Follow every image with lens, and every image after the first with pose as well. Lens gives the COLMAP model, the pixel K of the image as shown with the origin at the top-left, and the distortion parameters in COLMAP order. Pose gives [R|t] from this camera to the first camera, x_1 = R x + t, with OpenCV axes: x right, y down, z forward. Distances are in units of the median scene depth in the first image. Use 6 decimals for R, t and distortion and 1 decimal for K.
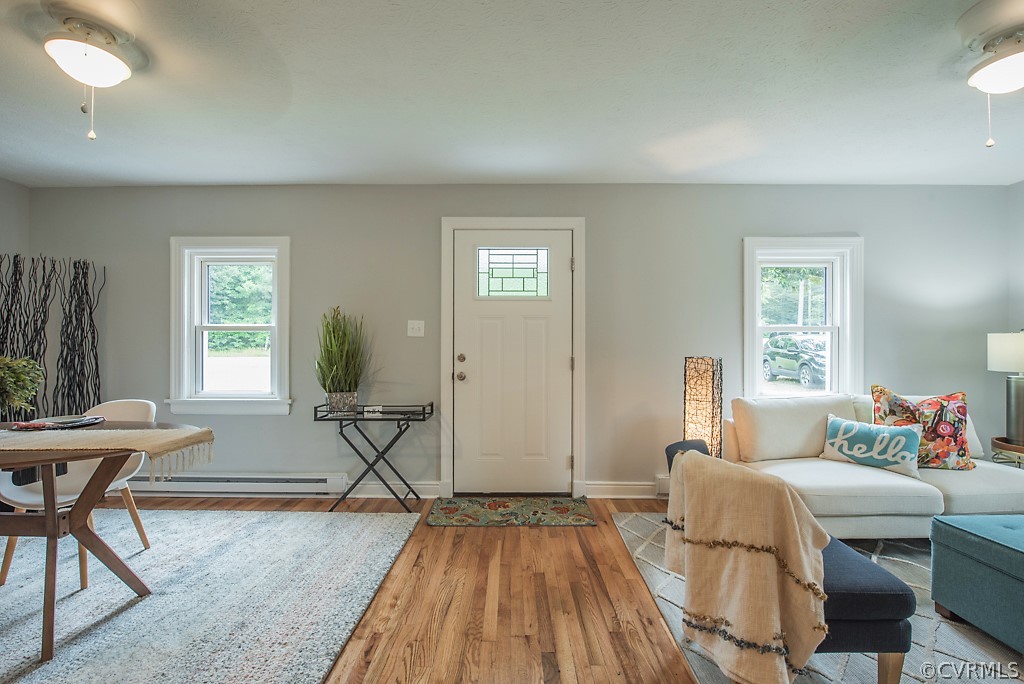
lens RADIAL K [[441.9, 0, 508.4], [0, 441.9, 344.0], [0, 0, 1]] dist [-0.013559, -0.001786]
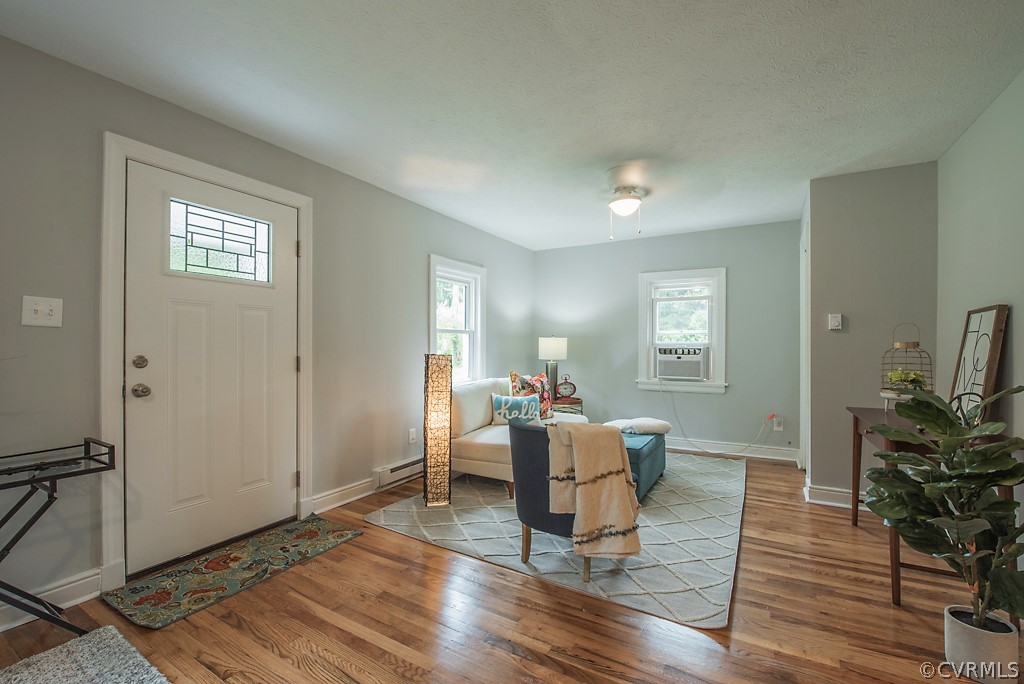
lens RADIAL K [[441.9, 0, 511.0], [0, 441.9, 344.7], [0, 0, 1]] dist [-0.013559, -0.001786]
pose [[0.487439, 0.001675, 0.873155, -0.405946], [-0.006768, 0.999975, 0.001860, 0.001492], [-0.873131, -0.006816, 0.487438, 0.223534]]
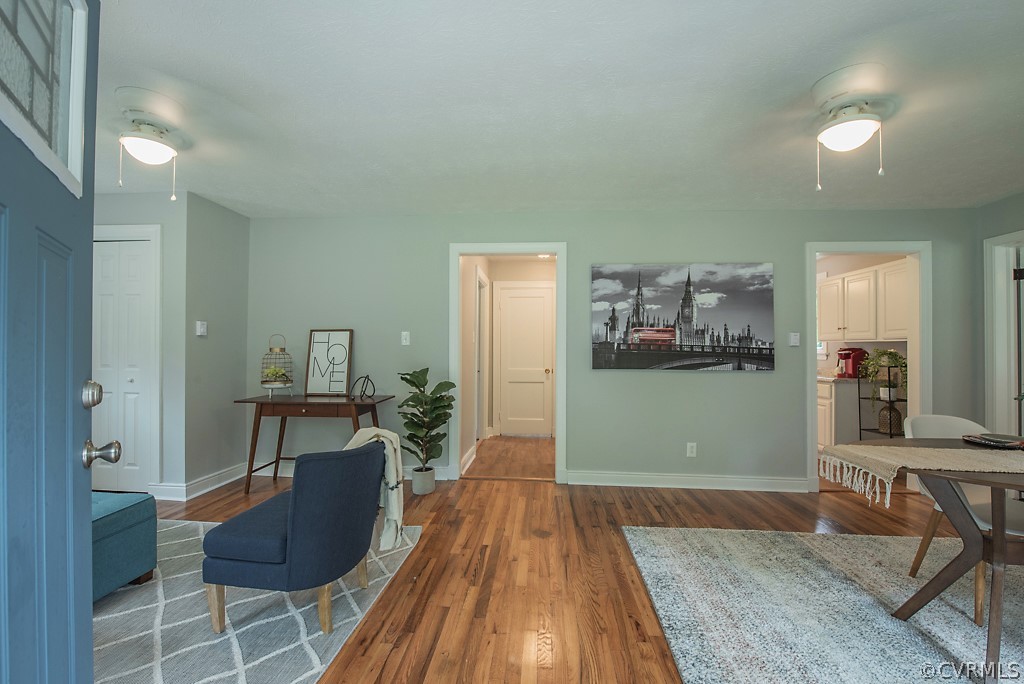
lens RADIAL K [[426.3, 0, 509.0], [0, 426.3, 344.9], [0, 0, 1]] dist [-0.012204, -0.000304]
pose [[-0.997427, -0.003319, 0.071612, -0.033077], [-0.004271, 0.999904, -0.013146, -0.002176], [-0.071561, -0.013418, -0.997346, 1.079743]]
